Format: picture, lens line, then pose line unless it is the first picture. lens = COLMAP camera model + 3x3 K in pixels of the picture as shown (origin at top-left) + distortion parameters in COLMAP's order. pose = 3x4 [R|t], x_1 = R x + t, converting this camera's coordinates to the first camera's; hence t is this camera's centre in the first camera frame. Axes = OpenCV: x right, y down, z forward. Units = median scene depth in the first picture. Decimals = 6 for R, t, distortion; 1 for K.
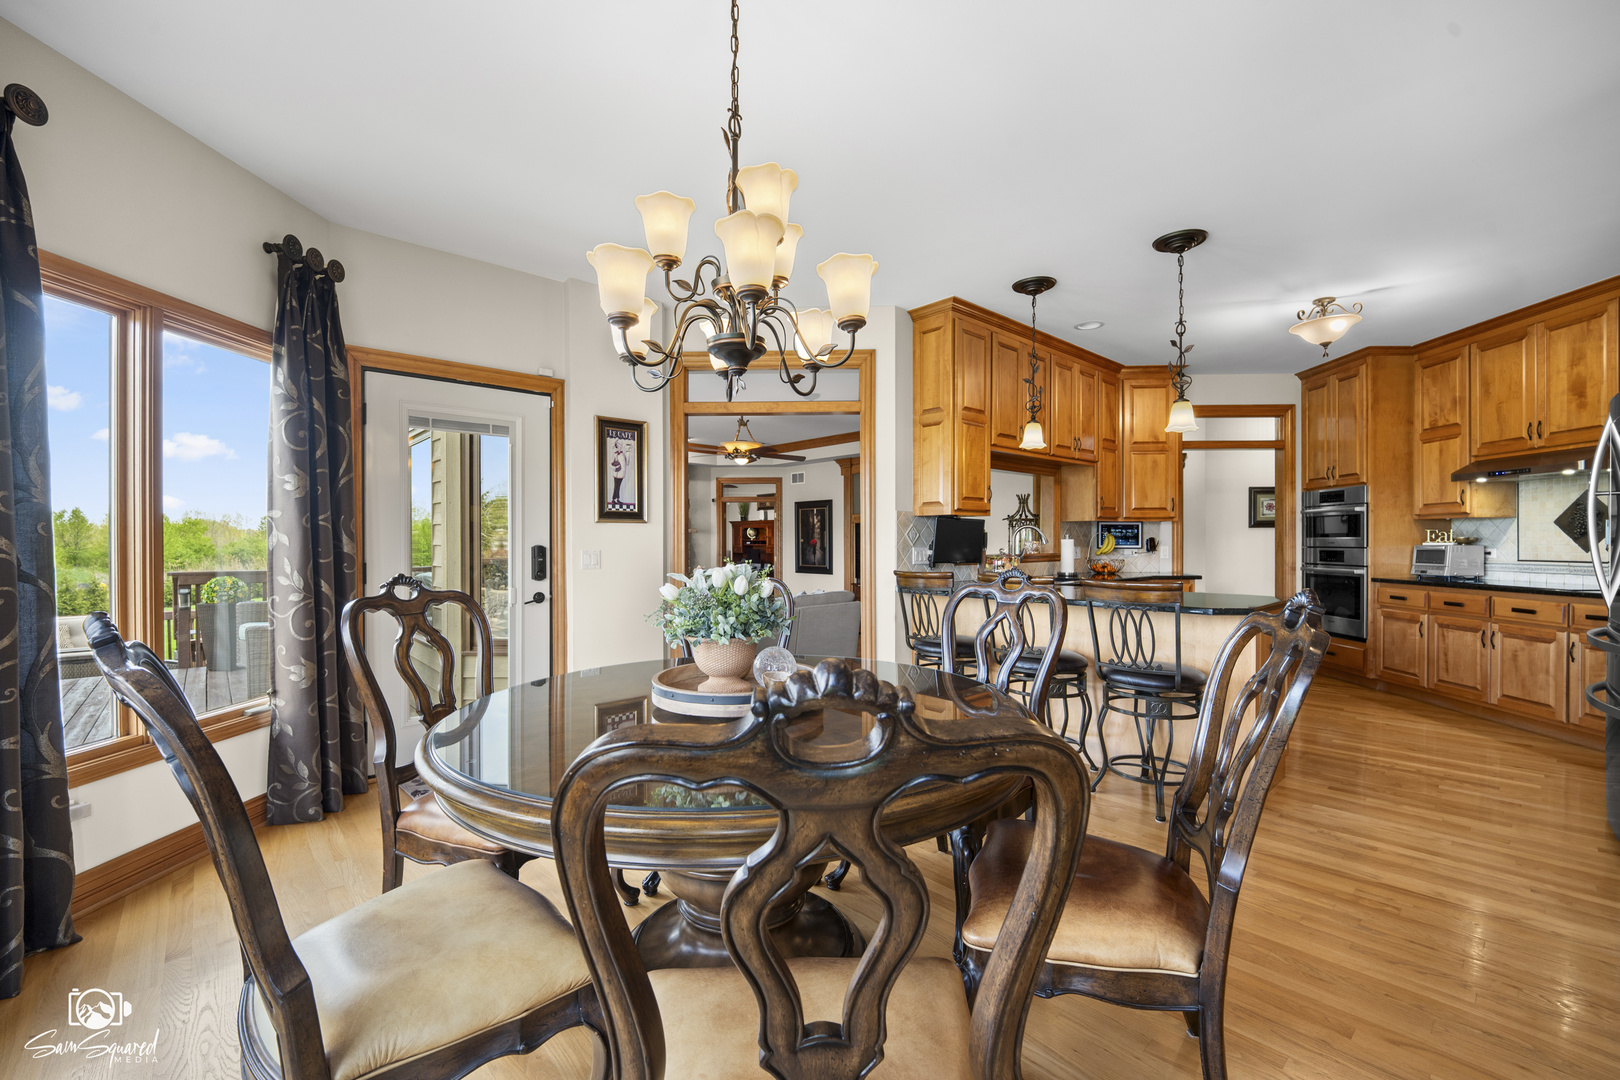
lens RADIAL K [[671.5, 0, 805.6], [0, 671.5, 542.6], [0, 0, 1]] dist [-0.000861, -0.002260]
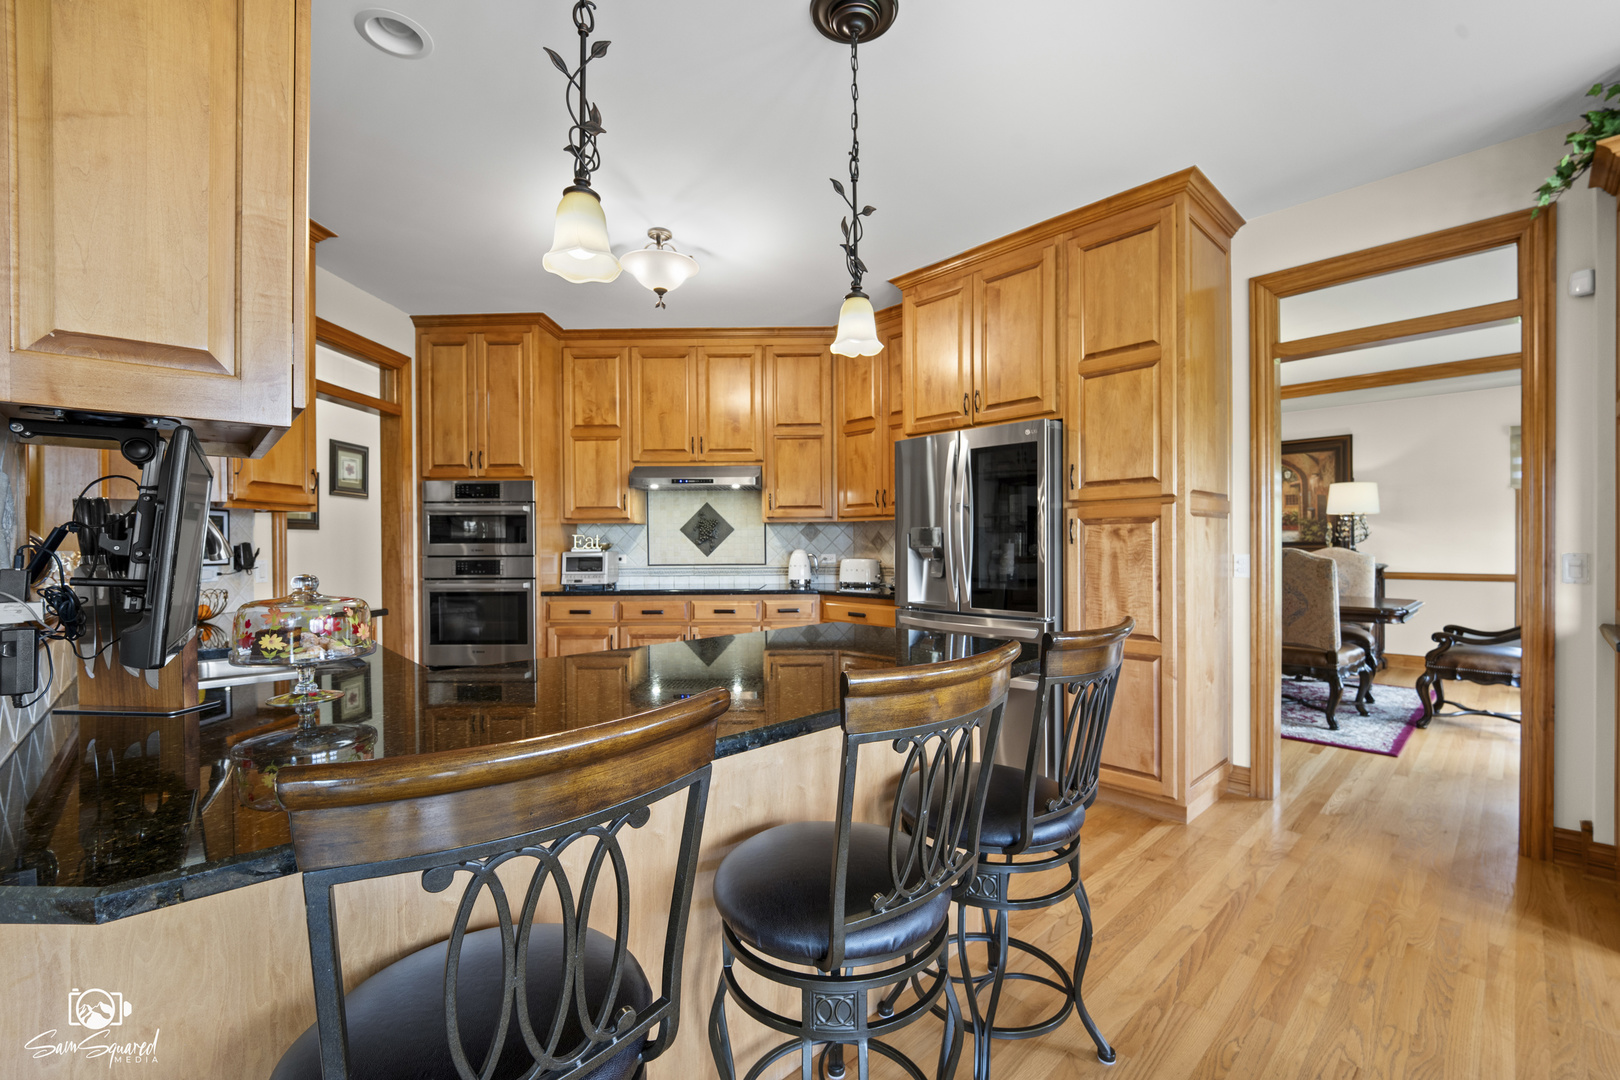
lens RADIAL K [[671.5, 0, 813.3], [0, 671.5, 555.4], [0, 0, 1]] dist [-0.000861, -0.002260]
pose [[-0.026280, -0.010409, 0.999600, -0.002589], [0.008280, 0.999909, 0.010629, 0.001547], [-0.999620, 0.008556, -0.026191, 0.719204]]
